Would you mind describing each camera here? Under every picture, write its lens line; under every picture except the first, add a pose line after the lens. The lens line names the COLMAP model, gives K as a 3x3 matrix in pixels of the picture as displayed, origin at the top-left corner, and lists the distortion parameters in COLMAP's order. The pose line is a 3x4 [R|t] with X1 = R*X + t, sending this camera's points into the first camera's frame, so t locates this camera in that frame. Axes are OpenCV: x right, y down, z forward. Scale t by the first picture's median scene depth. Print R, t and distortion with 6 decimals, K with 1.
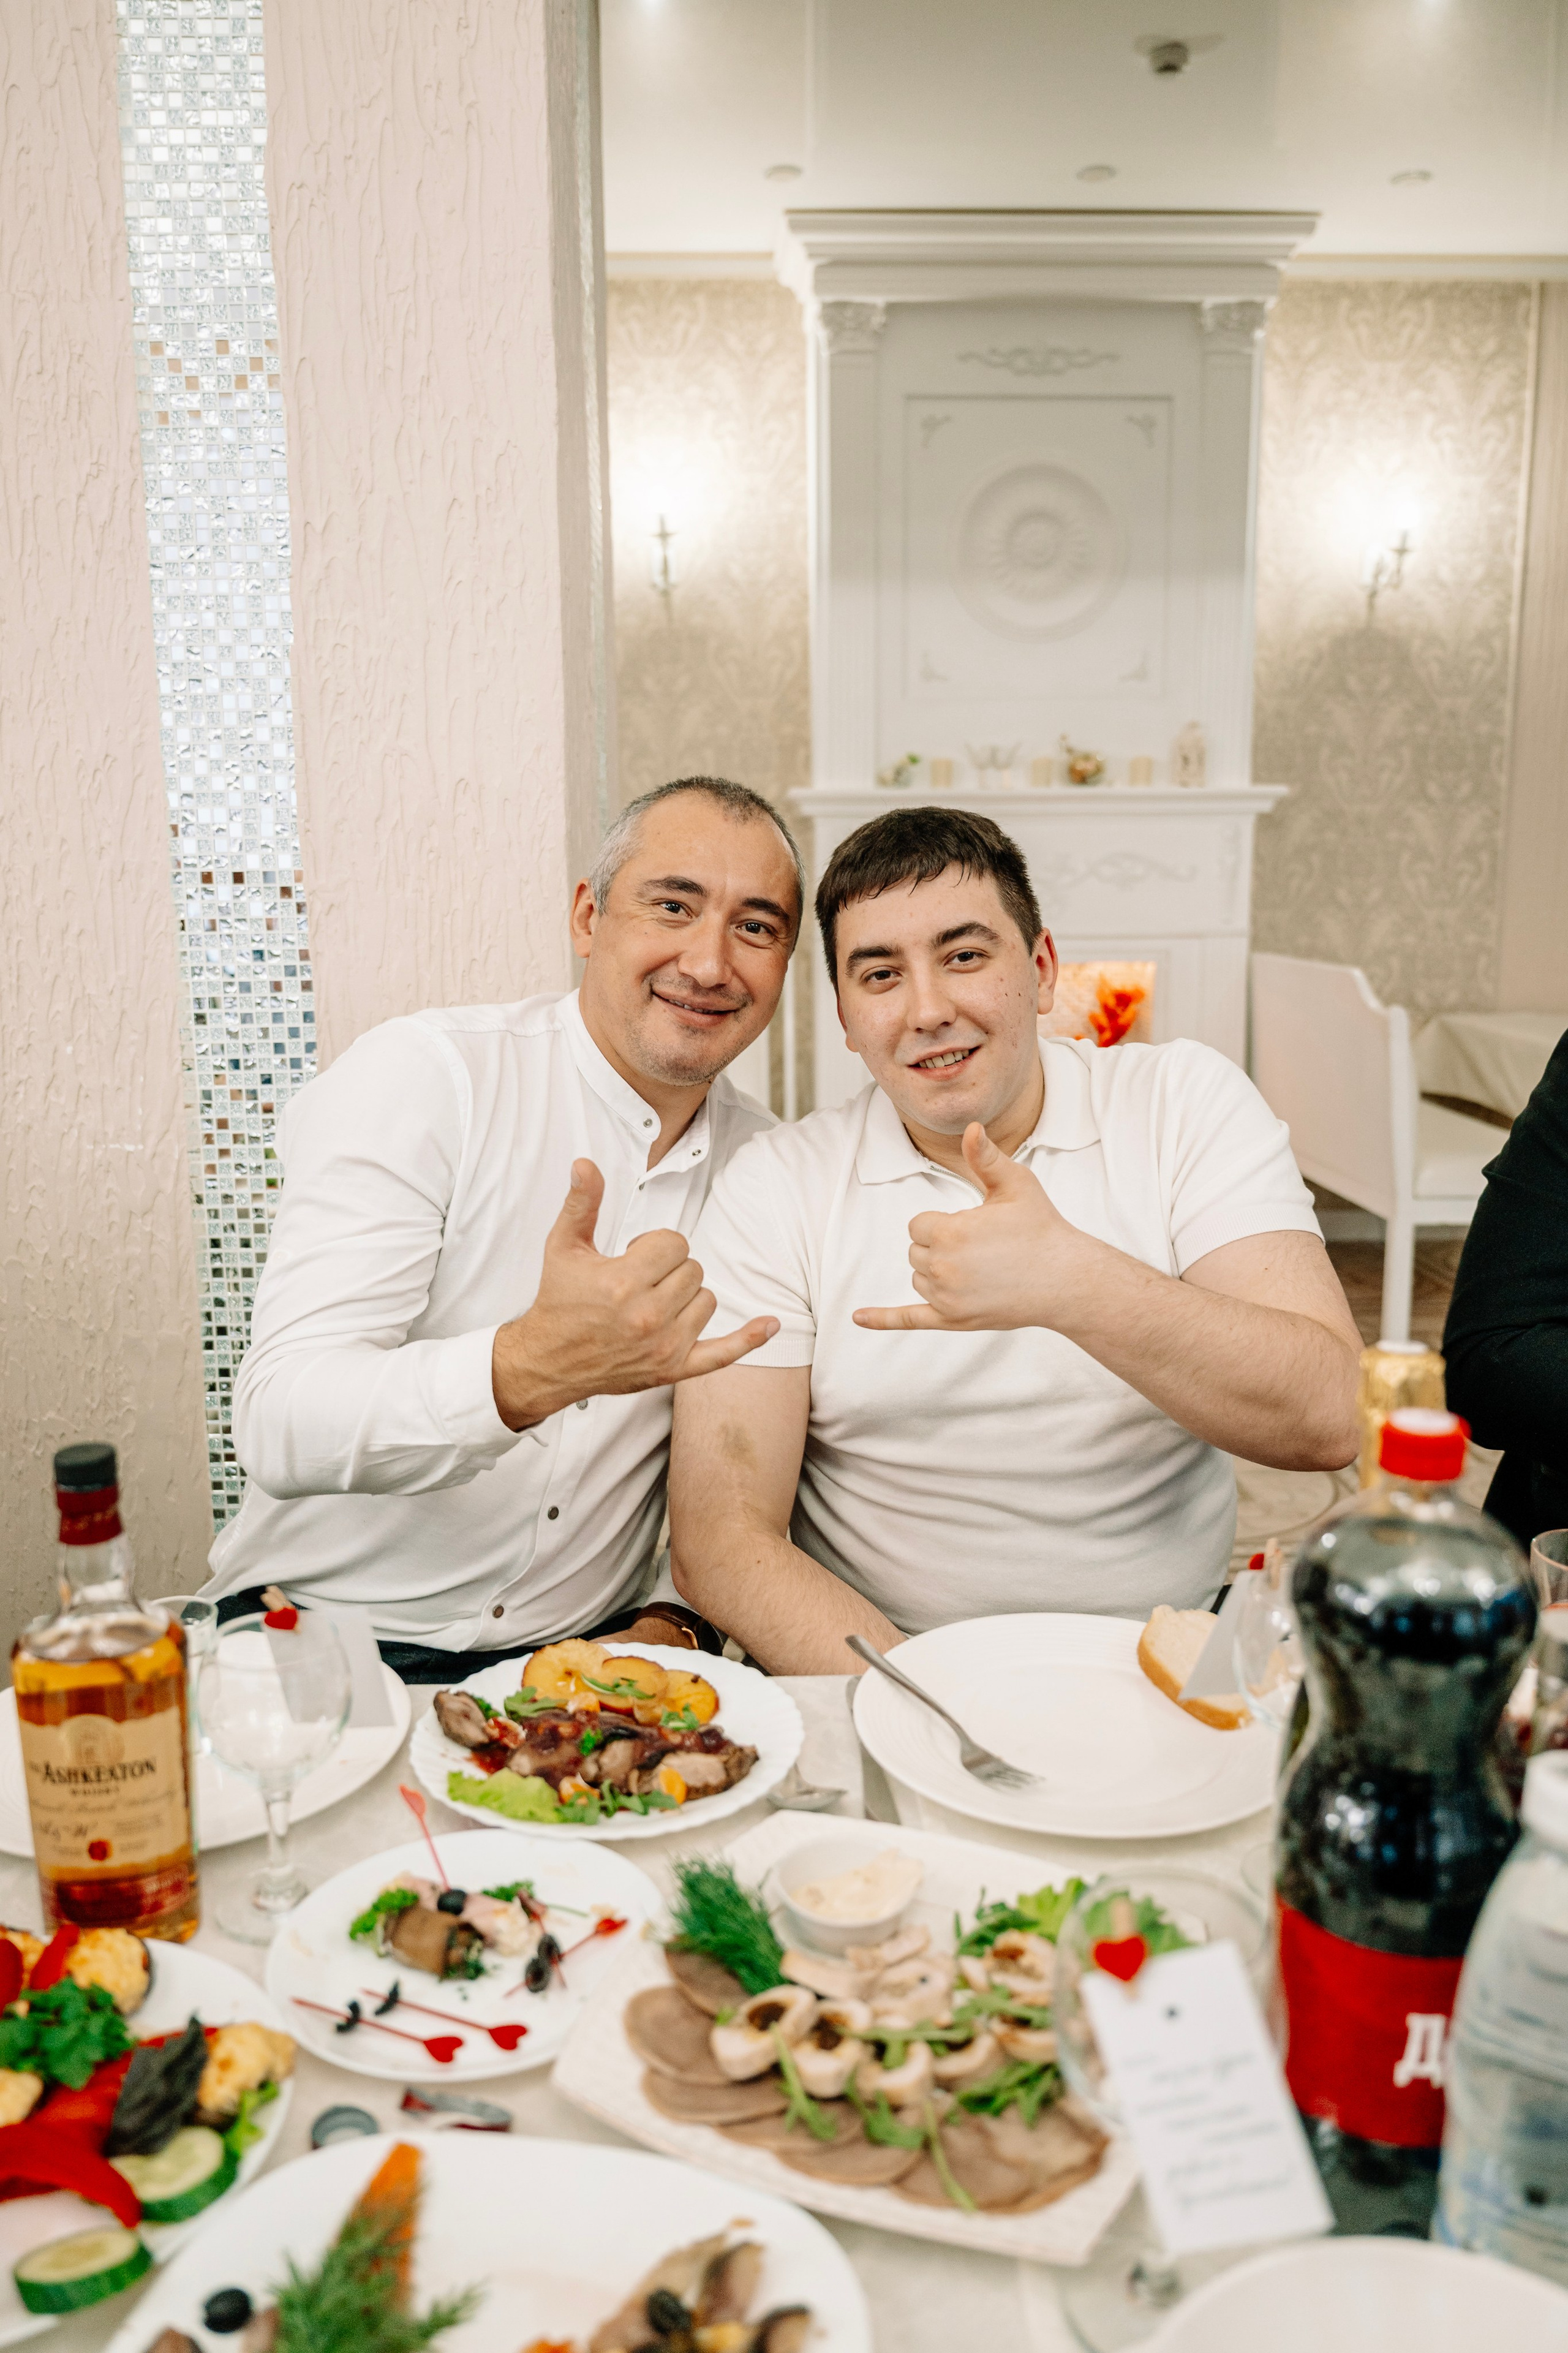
lens RADIAL K [[1825.9, 0, 782.3], [0, 1825.9, 1171.8], [0, 0, 1]] dist [0.010691, -0.005341]
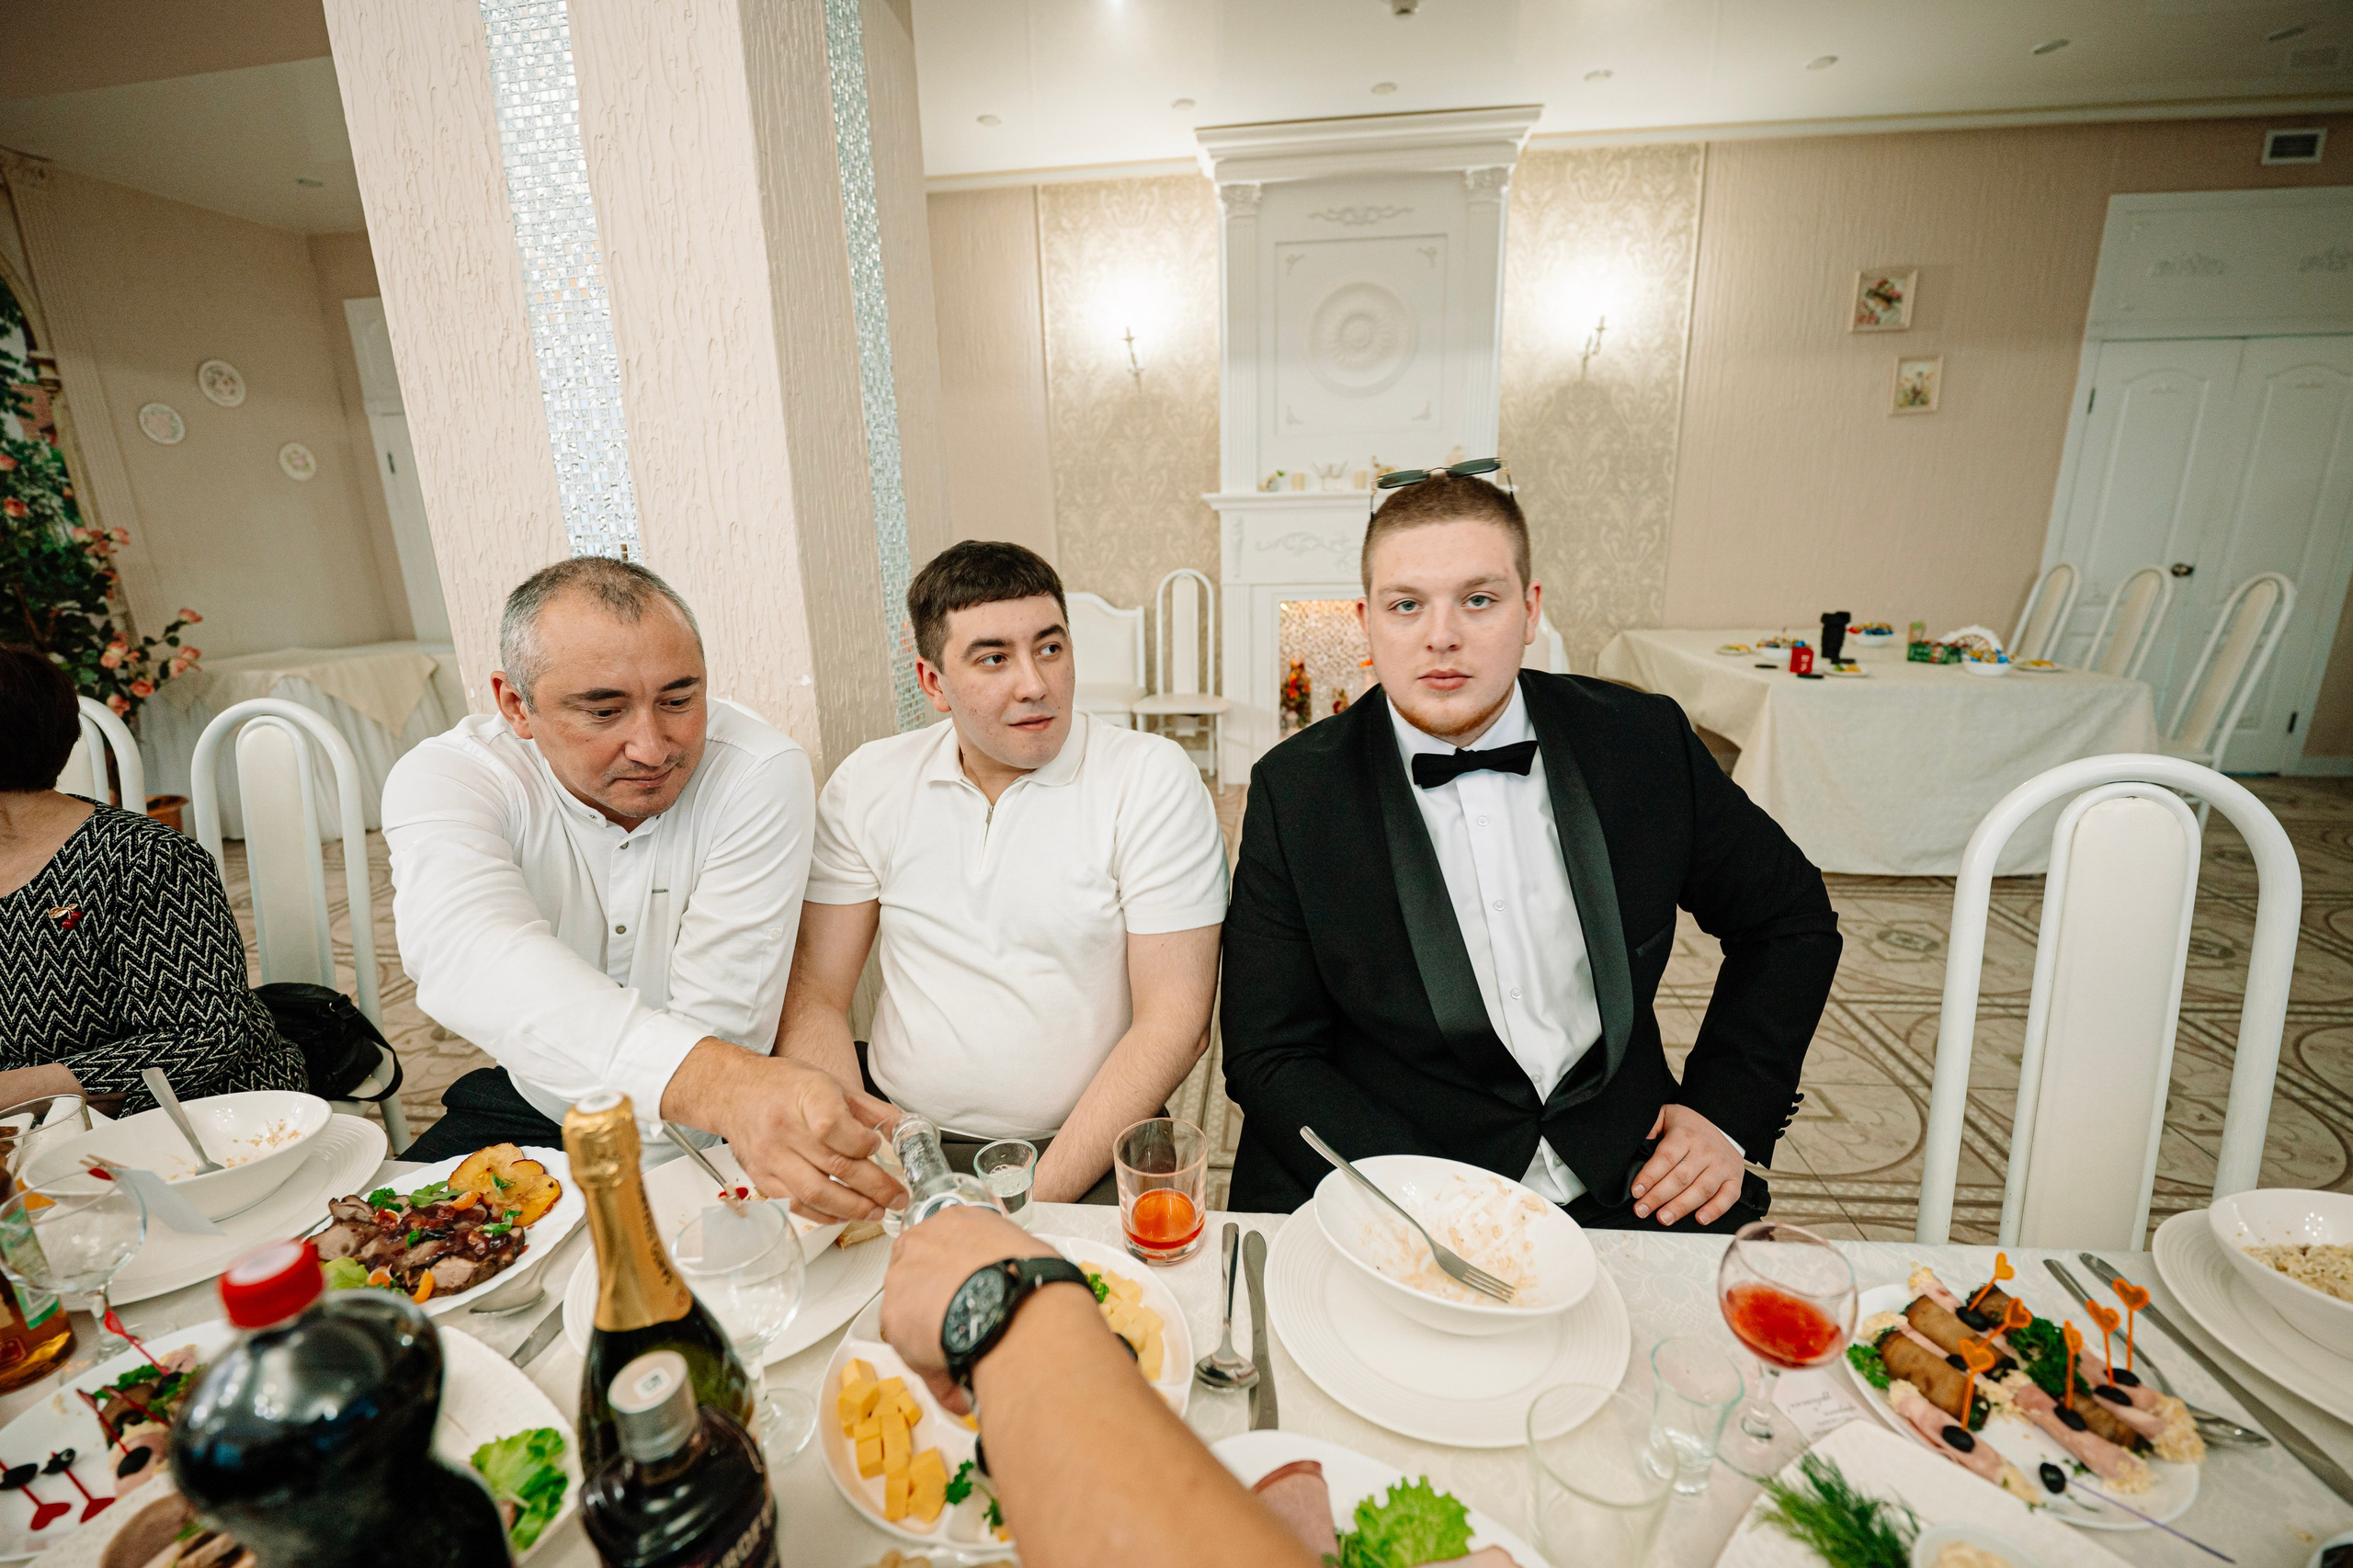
lens RADIAL K [[1011.0, 0, 1178.7], [0, 1011.0, 793.6], [0, 0, 1]] dist [-0.016648, 0.000043]
pose [[0.987242, 0.024979, -0.157255, 0.131906], [-0.009927, 0.995353, 0.095784, -0.027095], [0.158916, -0.093001, 0.982902, 0.073838]]
